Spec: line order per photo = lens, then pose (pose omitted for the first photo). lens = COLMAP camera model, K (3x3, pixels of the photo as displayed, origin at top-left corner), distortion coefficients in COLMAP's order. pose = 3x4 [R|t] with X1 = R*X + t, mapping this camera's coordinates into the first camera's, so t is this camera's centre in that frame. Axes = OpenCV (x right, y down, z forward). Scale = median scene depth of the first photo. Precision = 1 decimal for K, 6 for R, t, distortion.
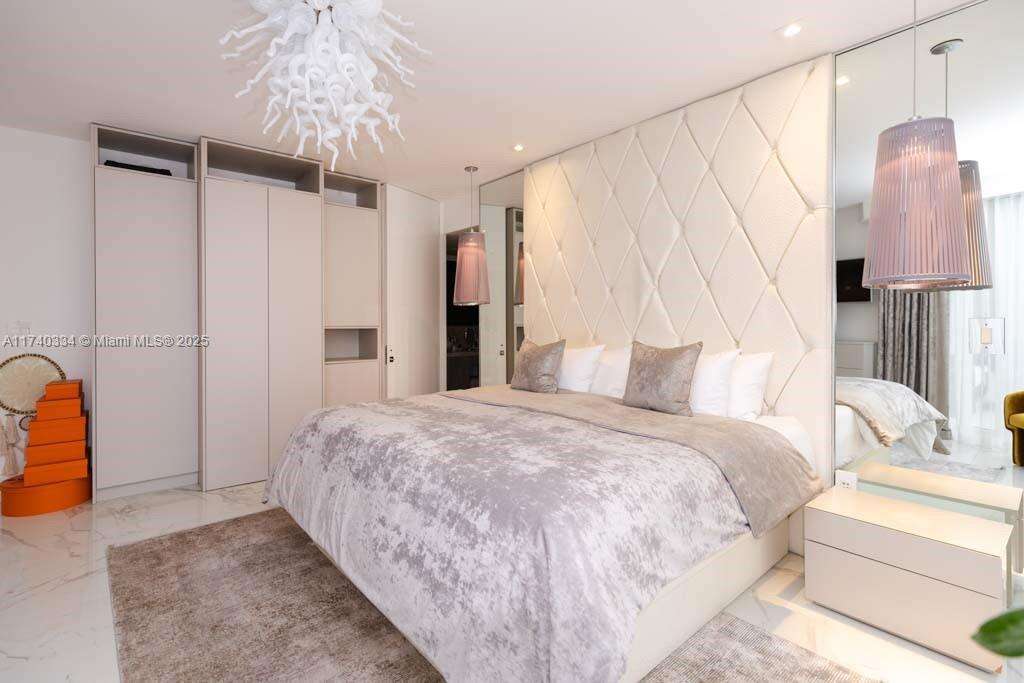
lens RADIAL K [[486.0, 0, 510.5], [0, 486.0, 328.1], [0, 0, 1]] dist [0.008826, -0.002630]
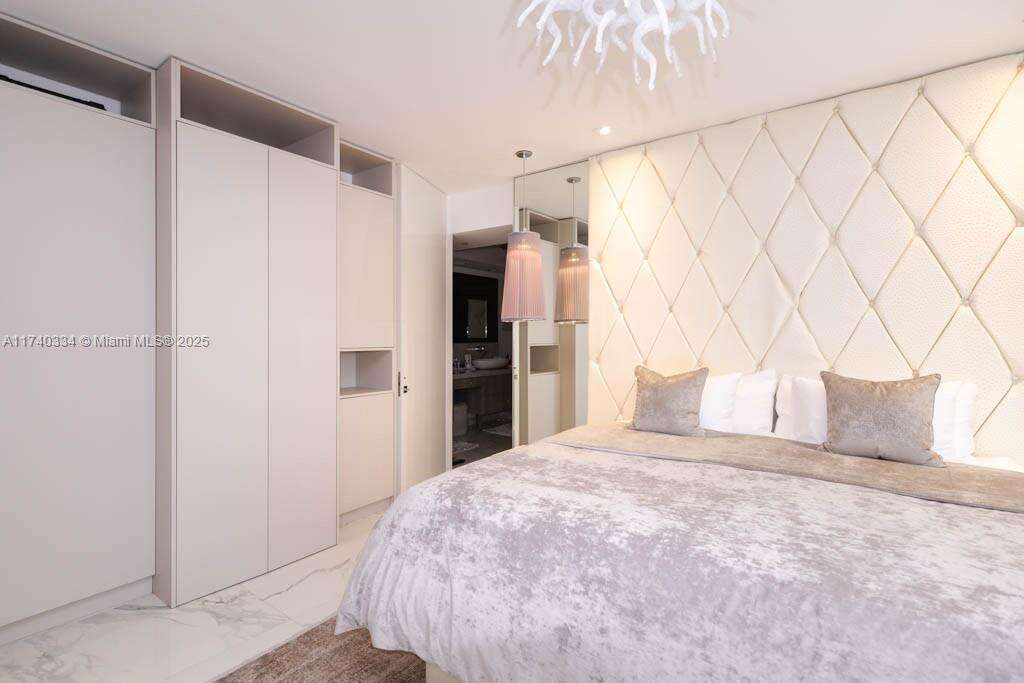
lens RADIAL K [[486.0, 0, 516.8], [0, 486.0, 339.8], [0, 0, 1]] dist [0.008826, -0.002630]
pose [[0.968872, 0.002469, 0.247550, -0.372046], [-0.001725, 0.999993, -0.003223, -0.018800], [-0.247556, 0.002695, 0.968870, 0.279492]]
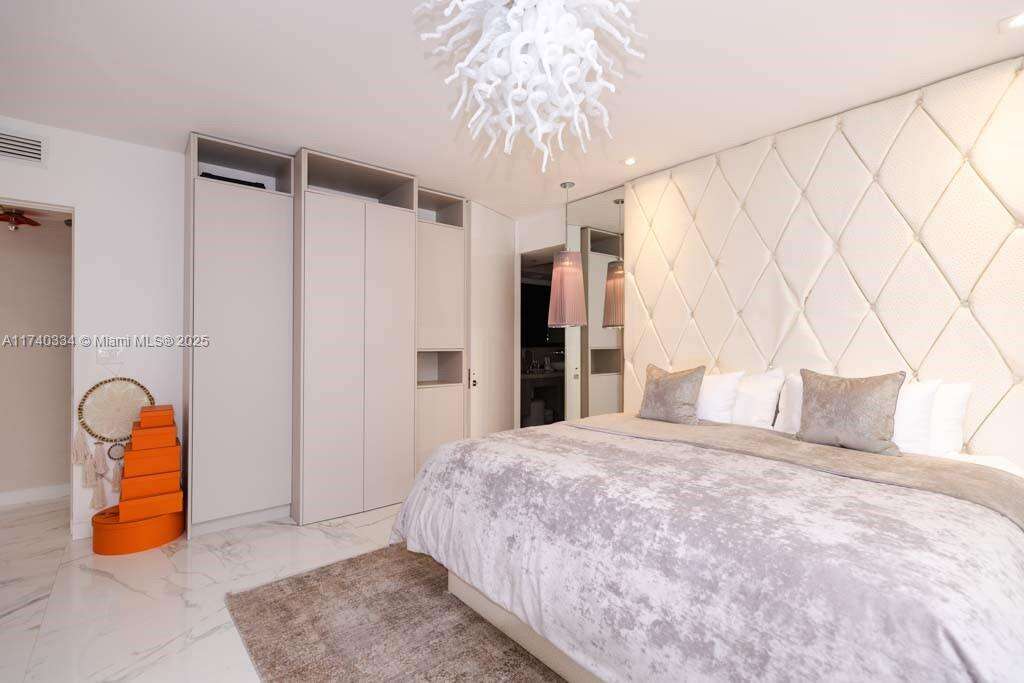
lens RADIAL K [[468.5, 0, 511.3], [0, 468.5, 342.9], [0, 0, 1]] dist [0.006493, -0.001077]
pose [[0.999983, 0.004792, -0.003230, -0.237804], [-0.004828, 0.999928, -0.011018, -0.007839], [0.003177, 0.011033, 0.999934, 0.103704]]
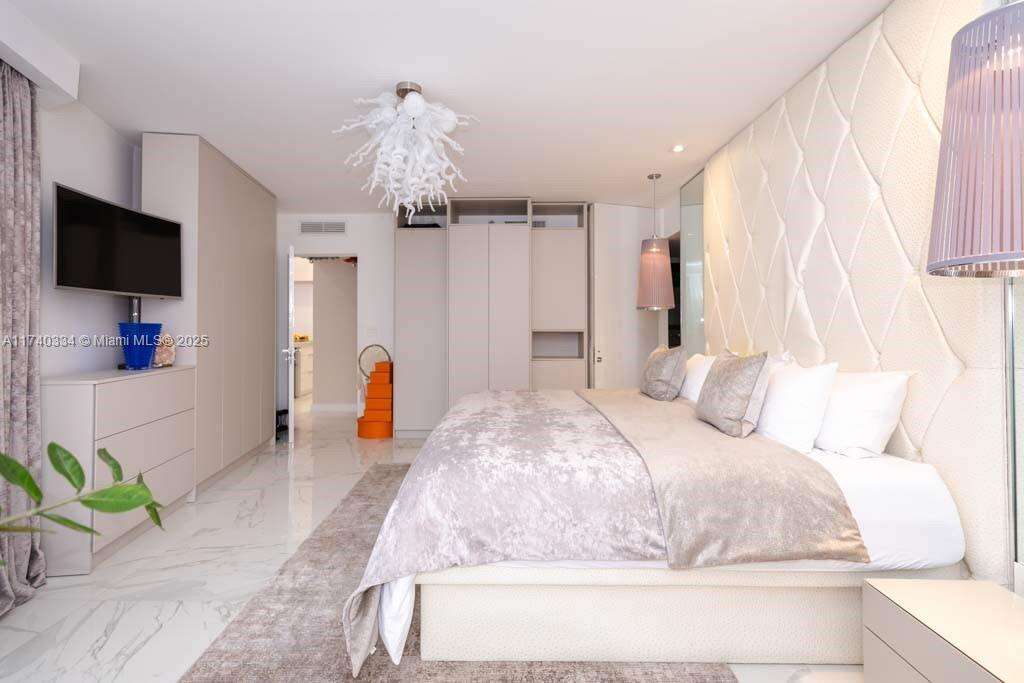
lens RADIAL K [[486.0, 0, 528.9], [0, 486.0, 335.4], [0, 0, 1]] dist [0.008826, -0.002630]
pose [[0.763922, 0.016075, -0.645109, 0.487417], [-0.013191, 0.999870, 0.009295, 0.000443], [0.645174, 0.001409, 0.764034, 0.069224]]
